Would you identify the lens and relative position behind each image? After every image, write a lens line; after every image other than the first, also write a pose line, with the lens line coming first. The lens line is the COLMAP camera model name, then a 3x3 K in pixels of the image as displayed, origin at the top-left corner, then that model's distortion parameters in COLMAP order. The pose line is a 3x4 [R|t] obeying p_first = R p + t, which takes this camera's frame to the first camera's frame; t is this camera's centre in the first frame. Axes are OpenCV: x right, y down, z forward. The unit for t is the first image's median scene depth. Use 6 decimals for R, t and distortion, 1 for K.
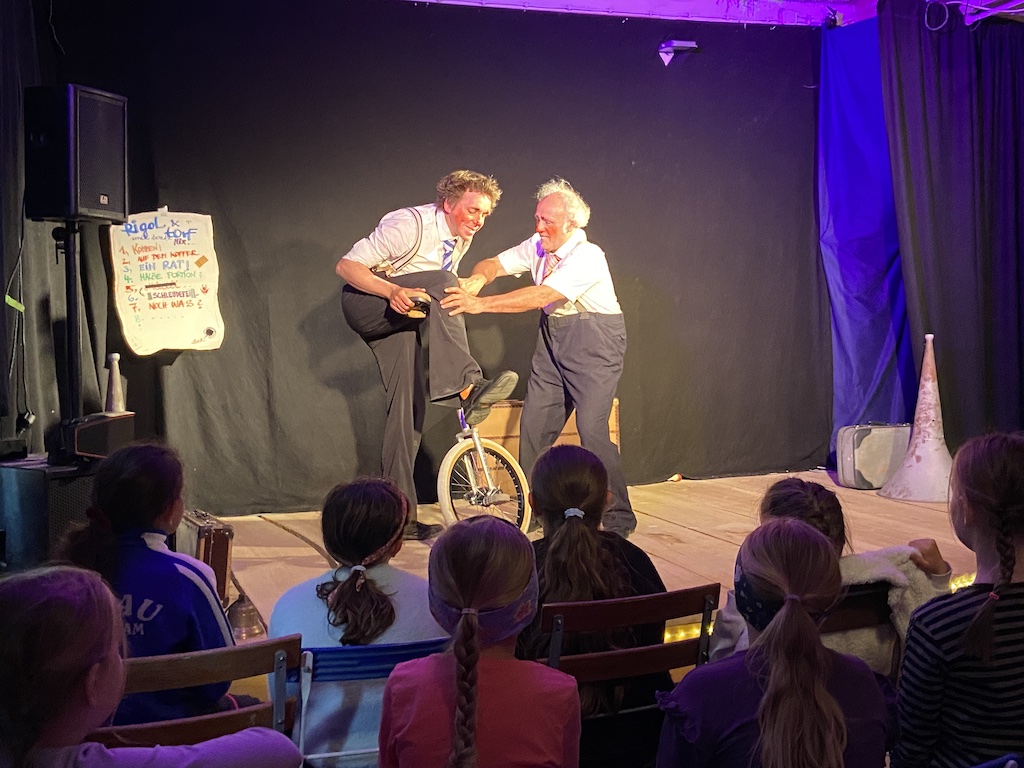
lens RADIAL K [[1184.0, 0, 510.4], [0, 1184.0, 369.3], [0, 0, 1]] dist [0.070864, 0.000000]
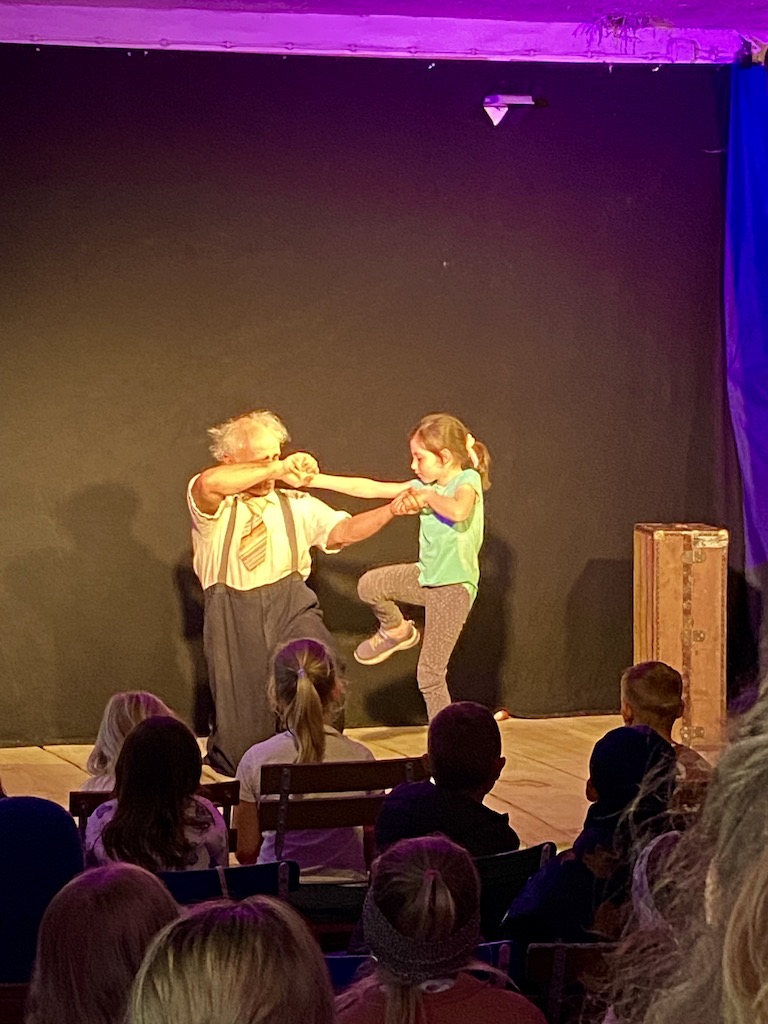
lens RADIAL K [[2468.5, 0, 384.3], [0, 2468.5, 513.7], [0, 0, 1]] dist [0.102227, 0.000000]
pose [[0.998178, 0.015210, -0.058386, 0.150439], [-0.015145, 0.999884, 0.001567, -0.027579], [0.058403, -0.000680, 0.998293, -0.445465]]
